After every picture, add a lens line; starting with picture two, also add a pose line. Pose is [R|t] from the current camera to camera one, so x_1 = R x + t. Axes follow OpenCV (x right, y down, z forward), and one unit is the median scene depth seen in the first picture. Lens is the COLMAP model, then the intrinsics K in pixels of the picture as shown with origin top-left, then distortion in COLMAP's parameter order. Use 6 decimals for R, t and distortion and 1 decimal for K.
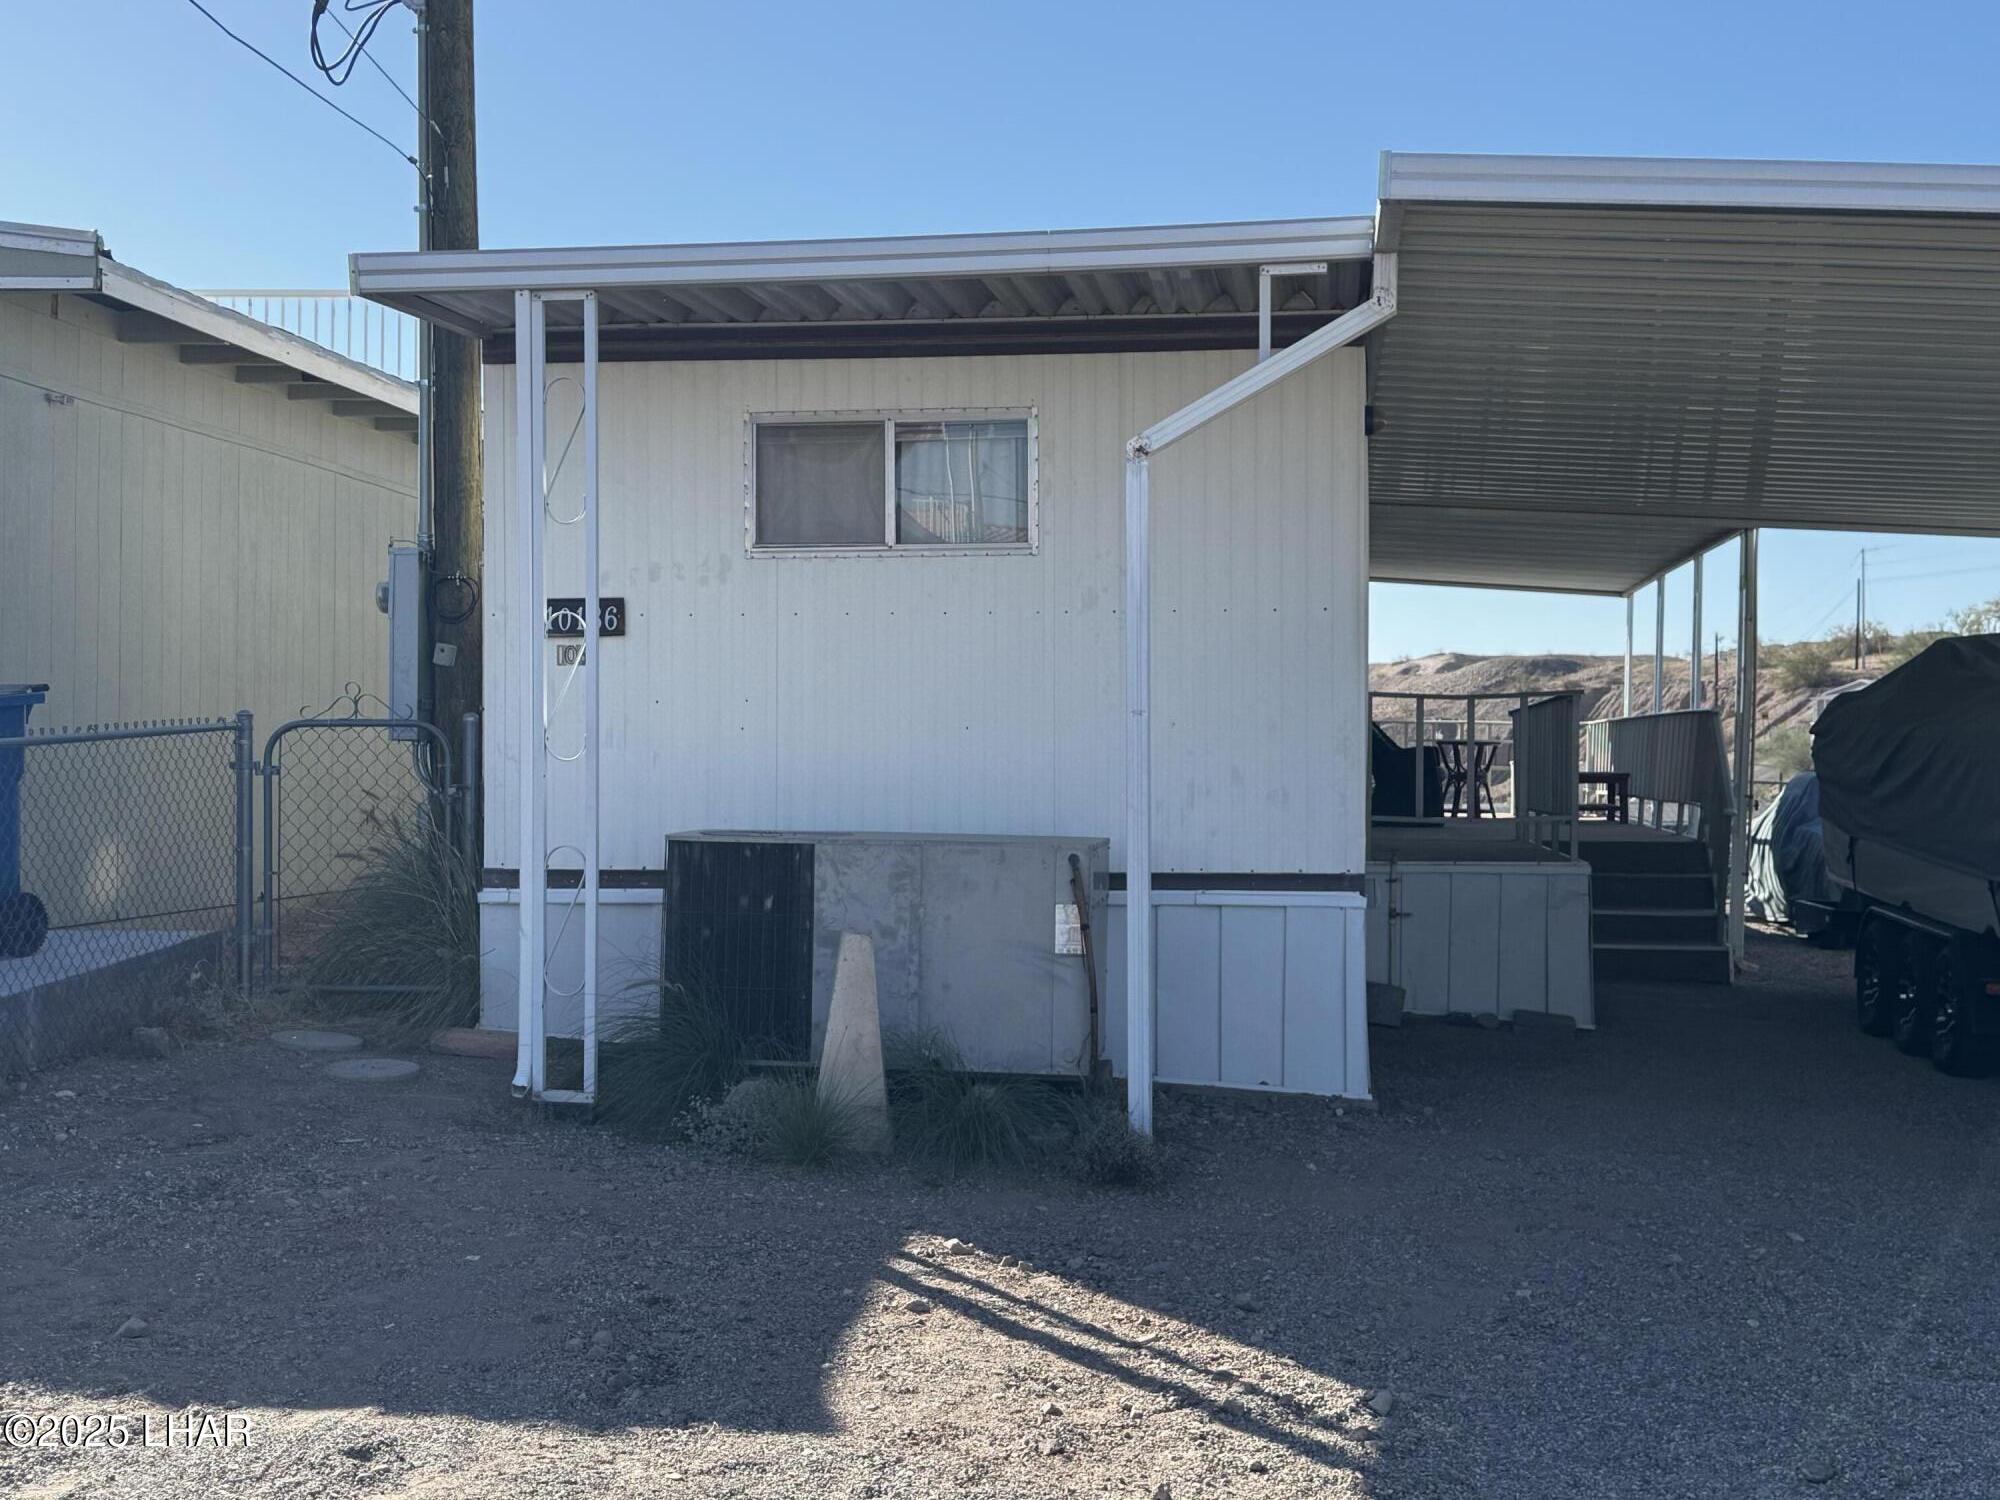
lens RADIAL K [[2410.3, 0, 993.1], [0, 2410.3, 744.3], [0, 0, 1]] dist [0.110158, 0.000000]
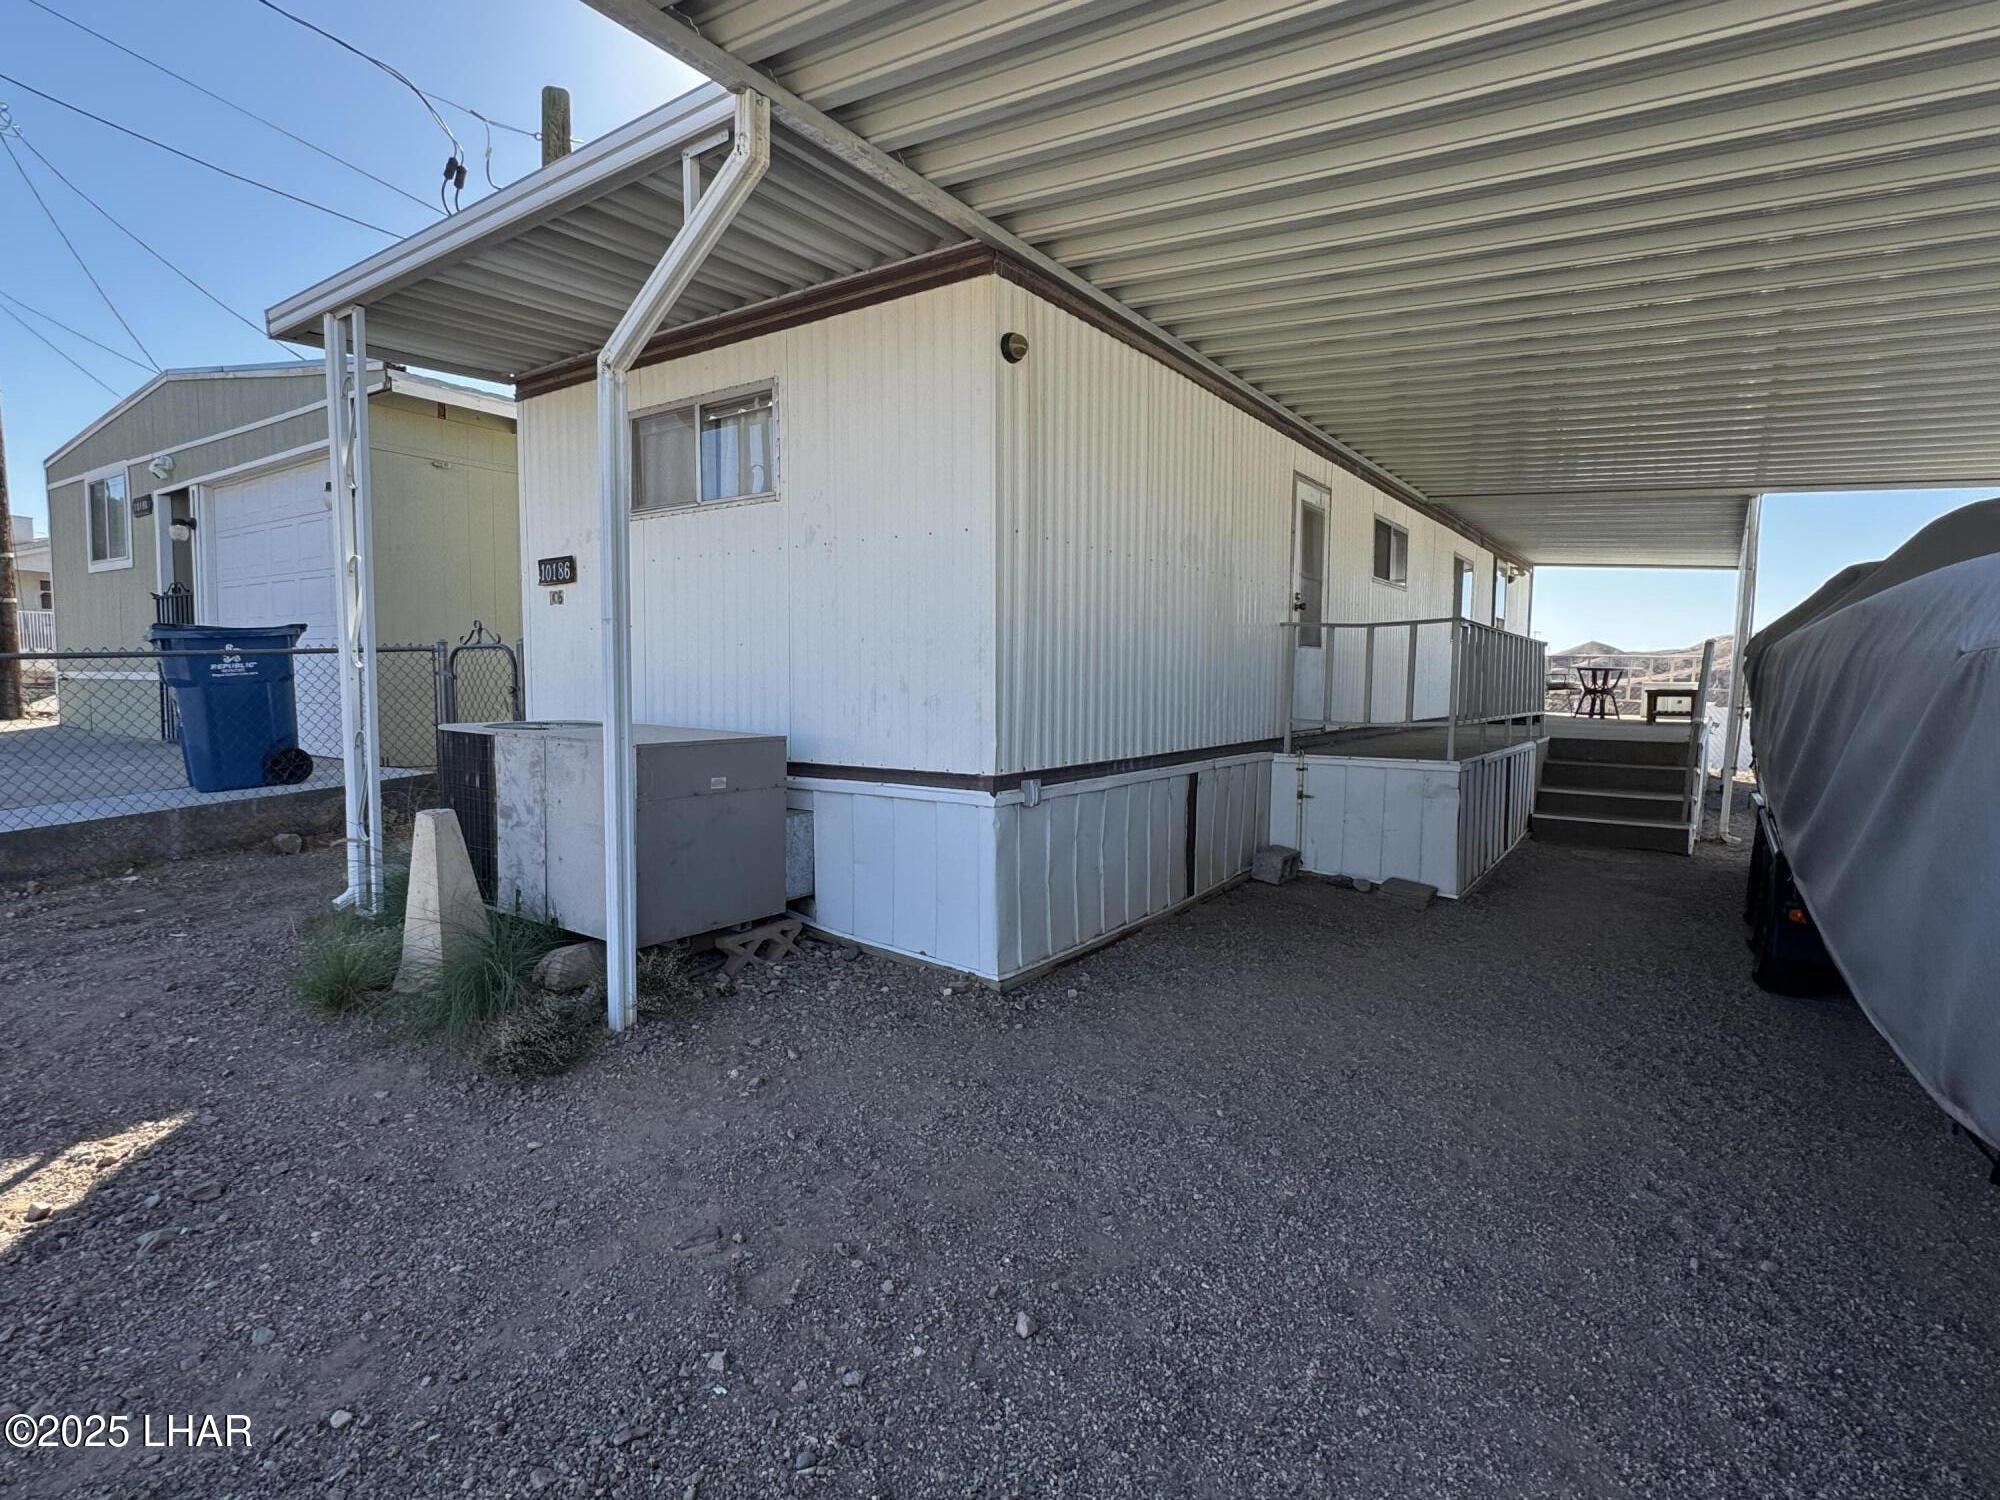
lens RADIAL K [[1018.8, 0, 1008.4], [0, 1018.8, 748.0], [0, 0, 1]] dist [-0.002264, -0.000159]
pose [[0.893235, 0.037001, -0.448065, 0.361368], [-0.004721, 0.997325, 0.072948, 0.007770], [0.449566, -0.063044, 0.891020, 0.594933]]
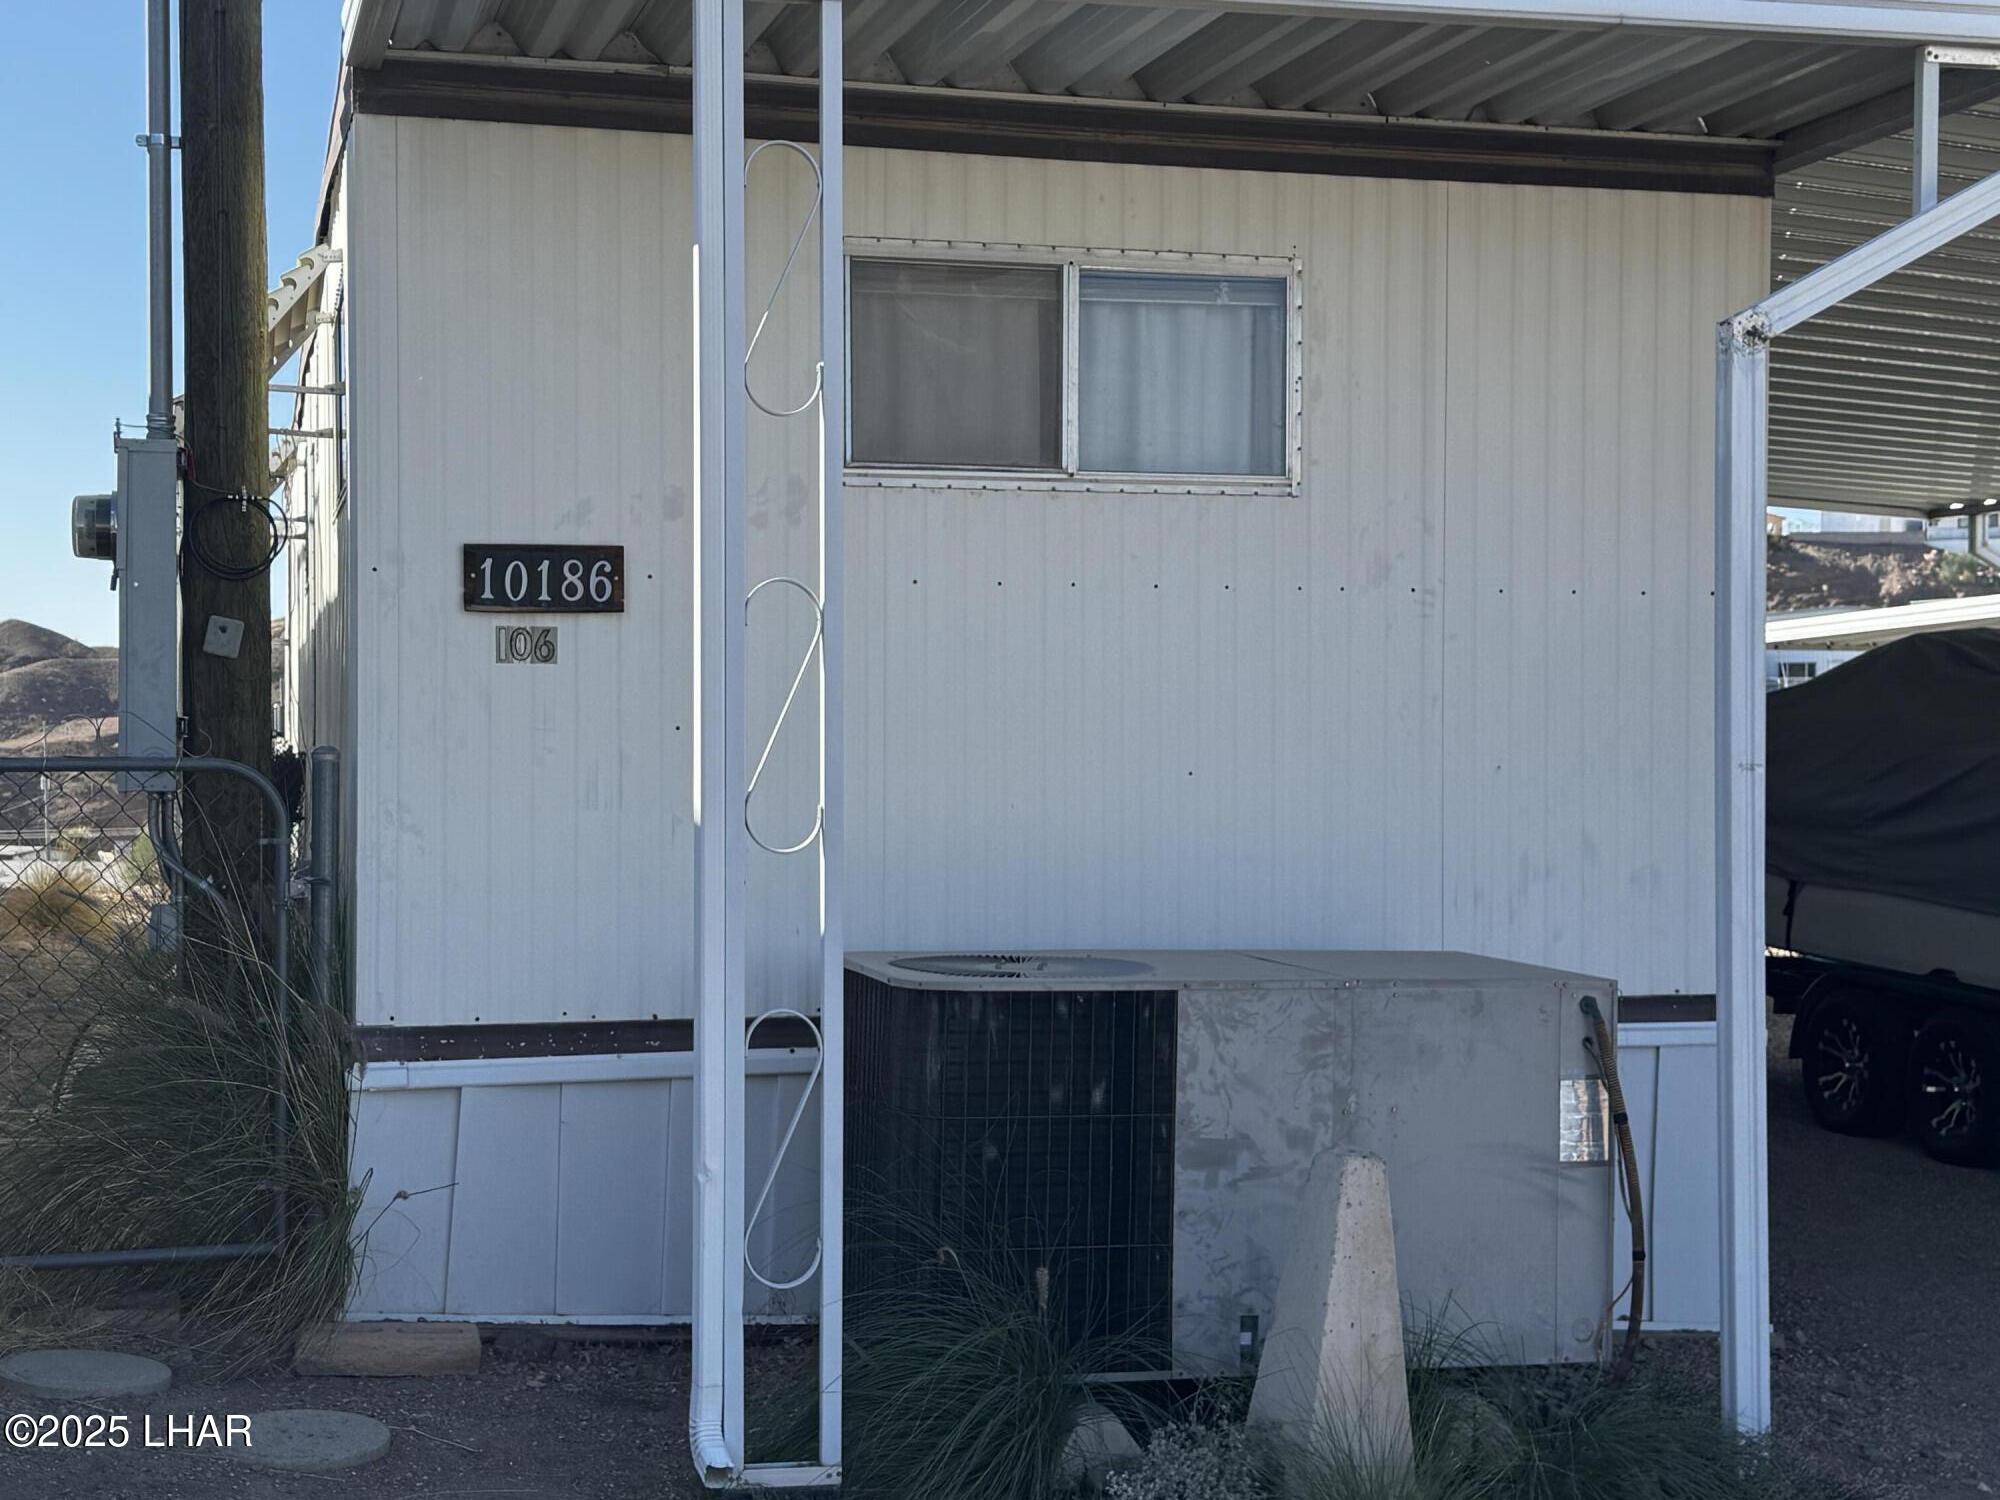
lens RADIAL K [[2798.6, 0, 1005.4], [0, 2798.6, 750.4], [0, 0, 1]] dist [0.120055, 0.000000]
pose [[0.919346, -0.000704, 0.393450, -0.342286], [-0.005519, 0.999877, 0.014686, -0.023385], [-0.393412, -0.015673, 0.919229, 0.366494]]
